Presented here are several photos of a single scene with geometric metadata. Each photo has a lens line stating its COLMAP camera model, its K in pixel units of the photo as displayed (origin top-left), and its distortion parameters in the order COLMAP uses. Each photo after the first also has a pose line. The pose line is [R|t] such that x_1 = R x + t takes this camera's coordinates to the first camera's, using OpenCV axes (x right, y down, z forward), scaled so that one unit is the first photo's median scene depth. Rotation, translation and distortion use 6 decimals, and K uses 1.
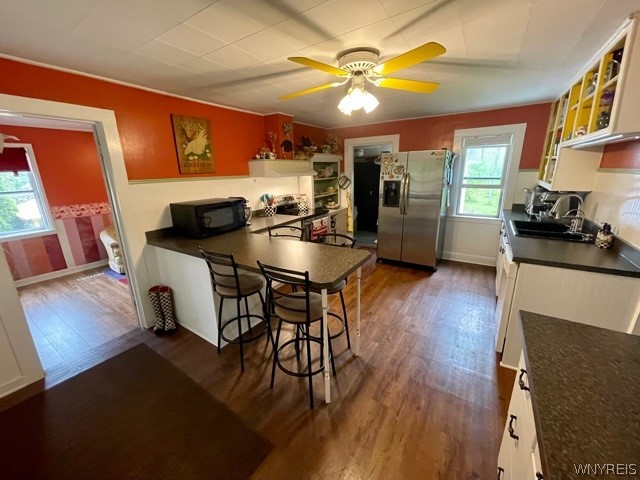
lens RADIAL K [[259.0, 0, 307.2], [0, 259.0, 236.9], [0, 0, 1]] dist [0.000026, -0.000826]
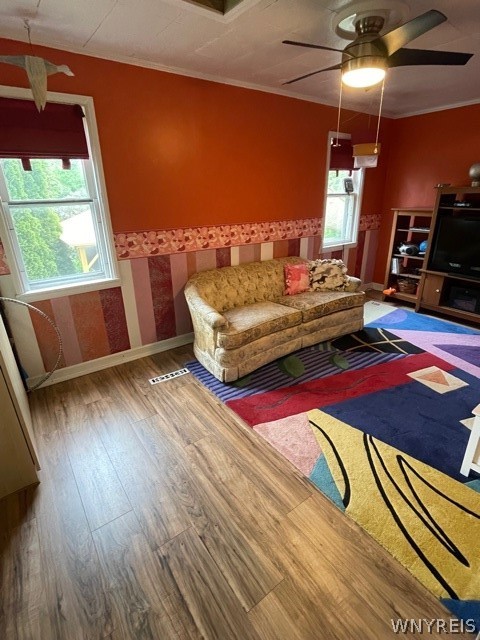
lens RADIAL K [[329.2, 0, 238.8], [0, 329.2, 314.6], [0, 0, 1]] dist [-0.005351, 0.000330]
pose [[0.937481, 0.144730, -0.316516, -0.513643], [-0.104552, 0.984542, 0.140521, -0.074105], [0.331961, -0.098643, 0.938121, 0.439956]]
